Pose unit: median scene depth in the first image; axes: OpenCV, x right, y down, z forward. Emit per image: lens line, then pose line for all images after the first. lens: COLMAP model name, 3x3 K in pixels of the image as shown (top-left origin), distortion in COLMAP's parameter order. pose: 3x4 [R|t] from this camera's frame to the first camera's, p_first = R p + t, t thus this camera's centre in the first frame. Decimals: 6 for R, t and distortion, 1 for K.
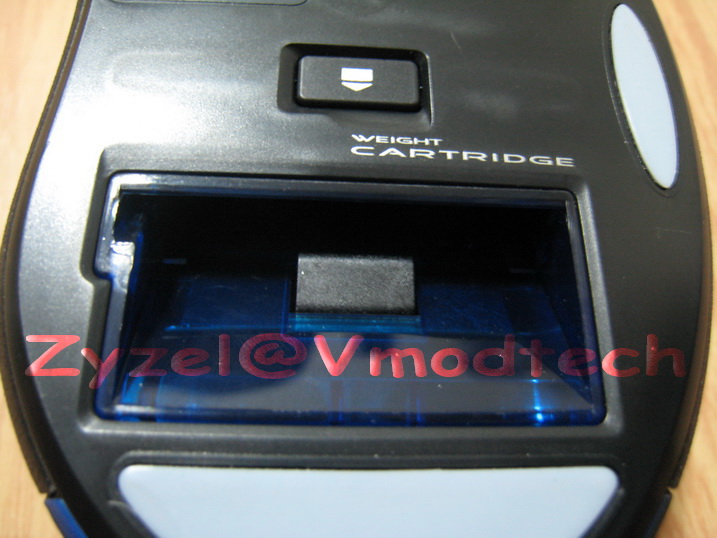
lens RADIAL K [[614.5, 0, 359.0], [0, 614.5, 273.1], [0, 0, 1]] dist [-0.210643, 0.161993]
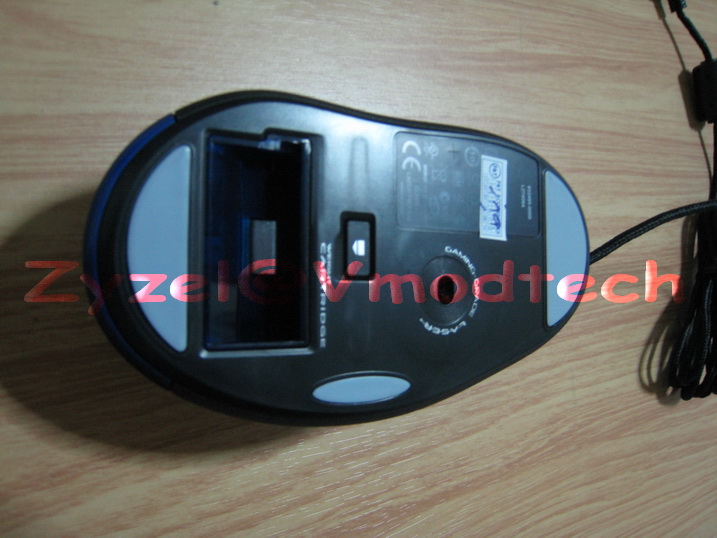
lens RADIAL K [[614.5, 0, 359.0], [0, 614.5, 273.1], [0, 0, 1]] dist [-0.210643, 0.161993]
pose [[0.036781, 0.990507, -0.132448, 0.396103], [-0.992320, 0.020538, -0.121978, -0.053165], [-0.118100, 0.135917, 0.983656, -1.209986]]
